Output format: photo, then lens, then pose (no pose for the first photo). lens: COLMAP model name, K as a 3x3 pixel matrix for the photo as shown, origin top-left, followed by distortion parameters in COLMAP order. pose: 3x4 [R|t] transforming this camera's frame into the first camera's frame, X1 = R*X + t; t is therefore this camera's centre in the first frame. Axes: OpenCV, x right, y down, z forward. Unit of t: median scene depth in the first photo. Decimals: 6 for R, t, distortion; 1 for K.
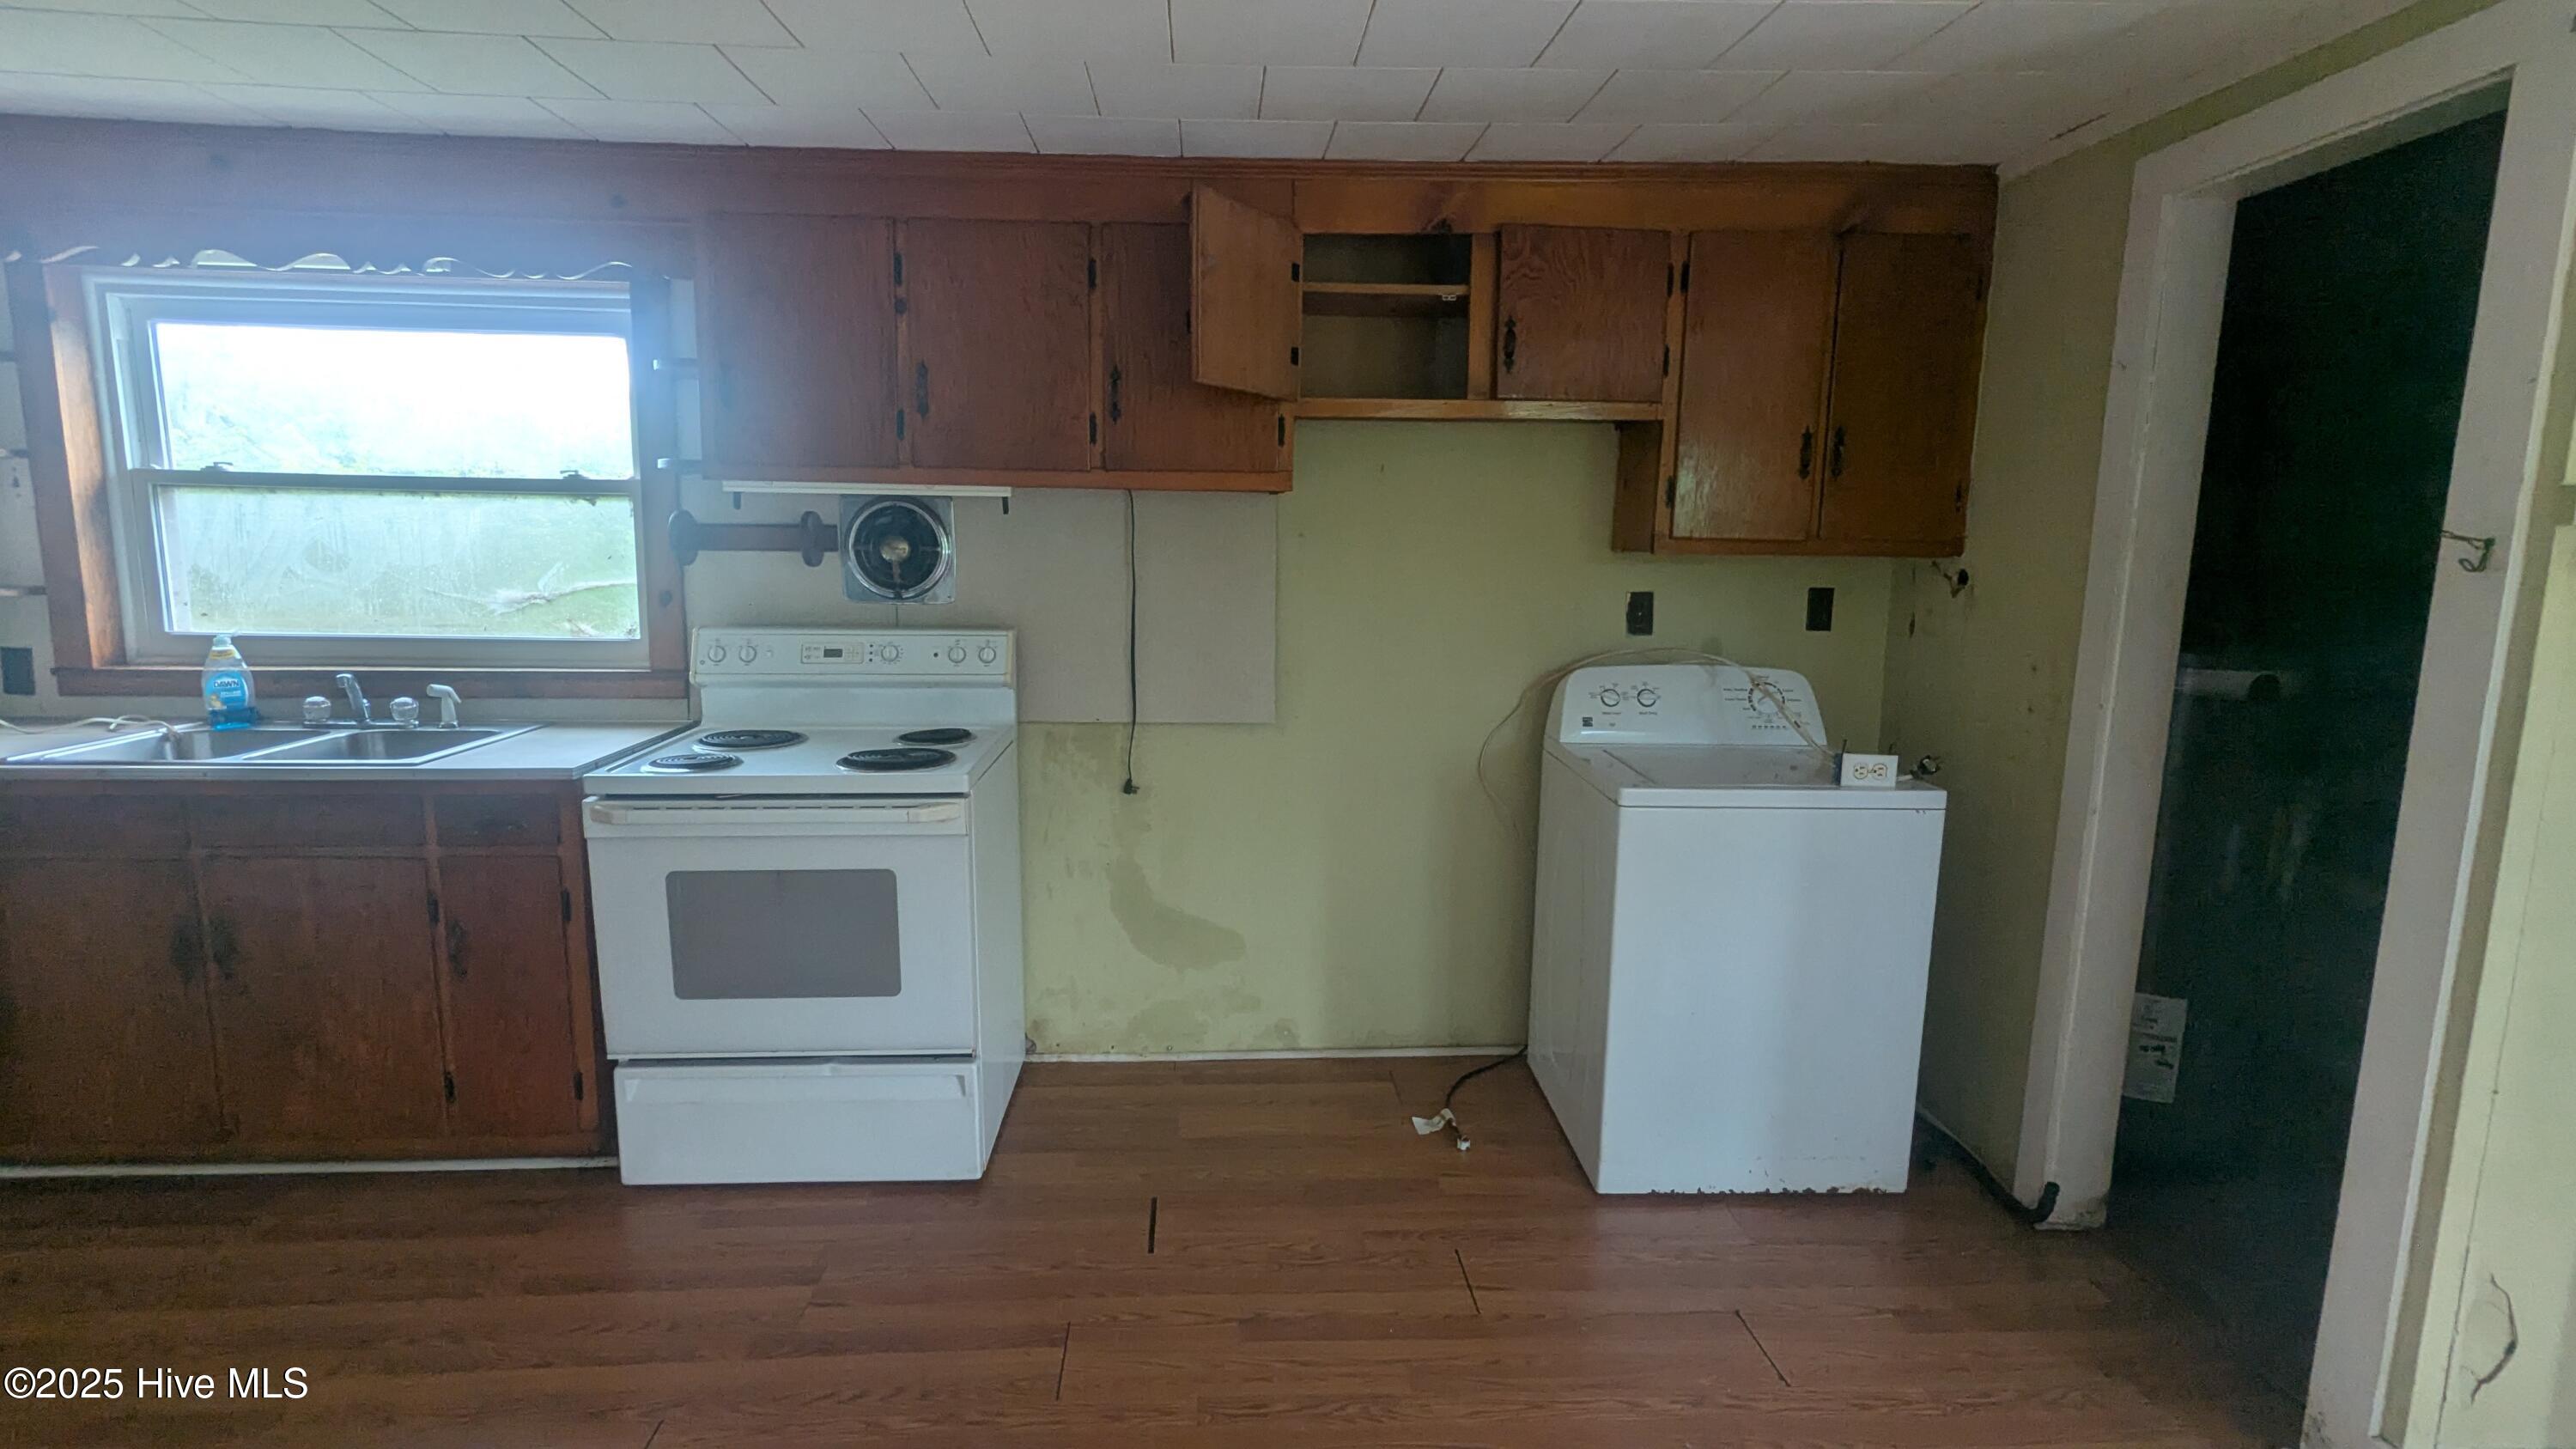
lens RADIAL K [[1198.8, 0, 1280.2], [0, 1198.8, 715.7], [0, 0, 1]] dist [0.000945, 0.000002]
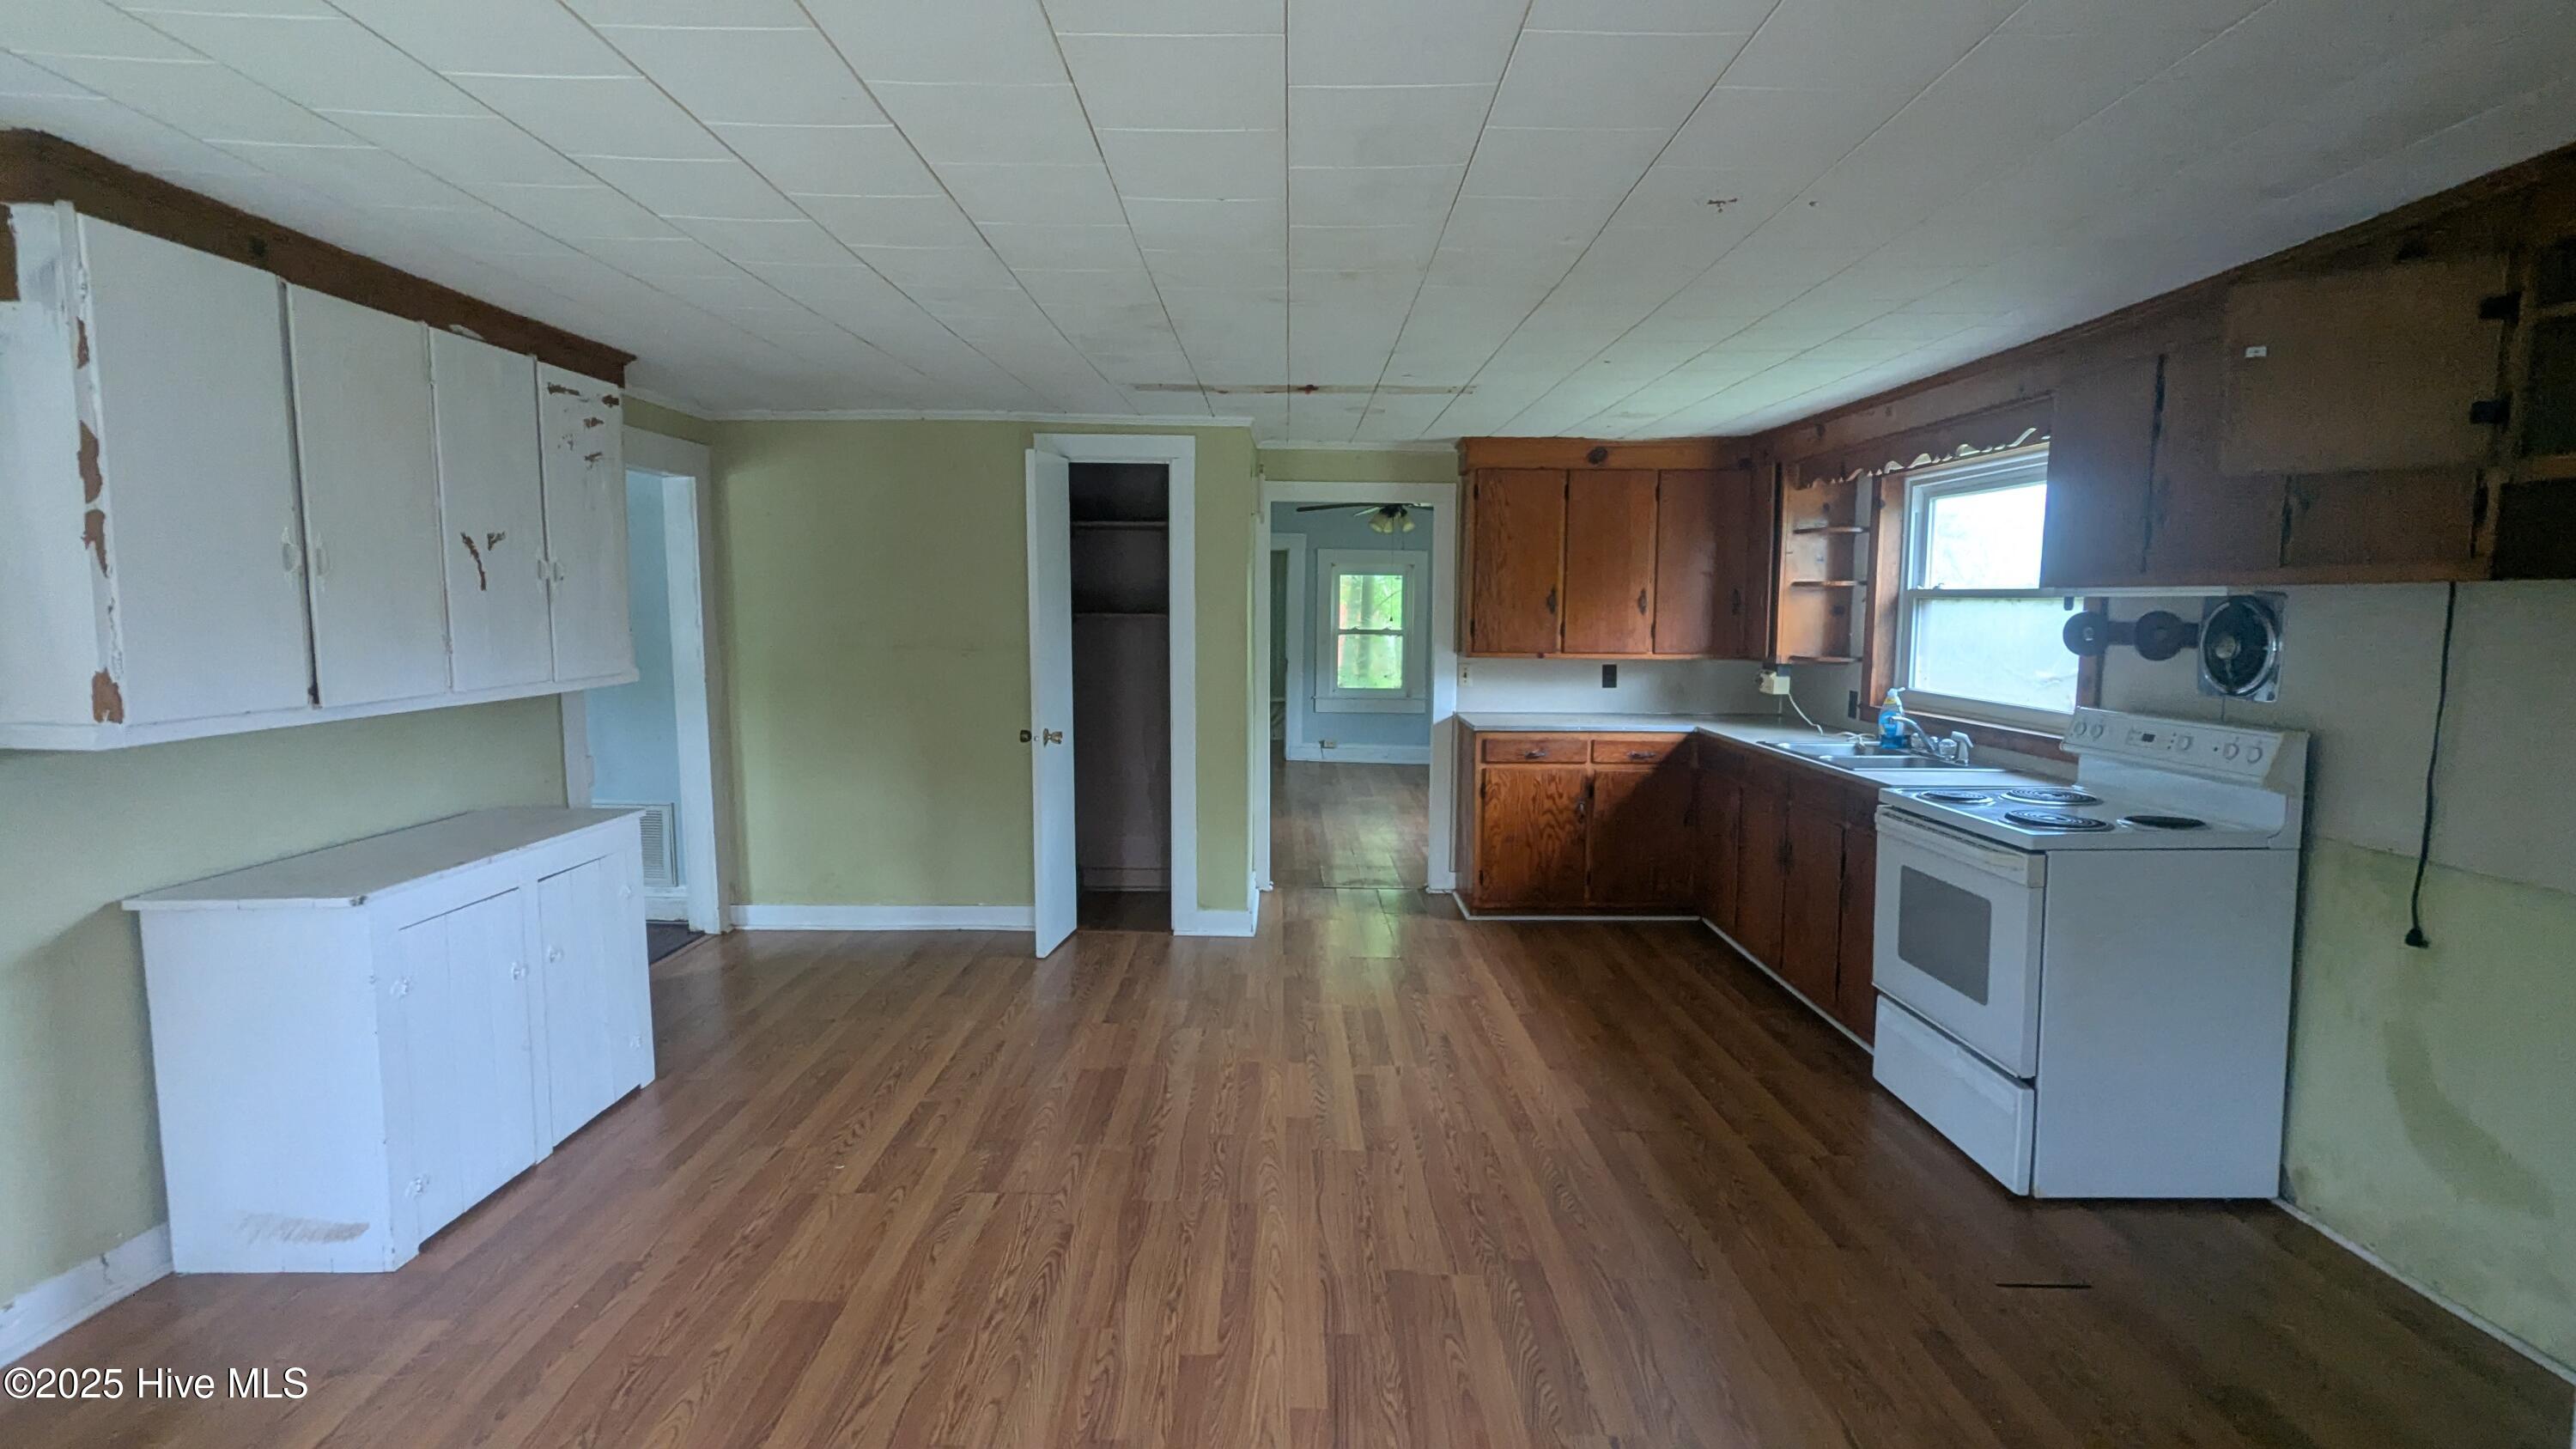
lens RADIAL K [[1198.8, 0, 1280.2], [0, 1198.8, 715.7], [0, 0, 1]] dist [0.000945, 0.000002]
pose [[-0.062667, 0.077968, -0.994984, 0.771832], [-0.151952, 0.984576, 0.086722, -0.046112], [0.986399, 0.156624, -0.049853, 0.256954]]
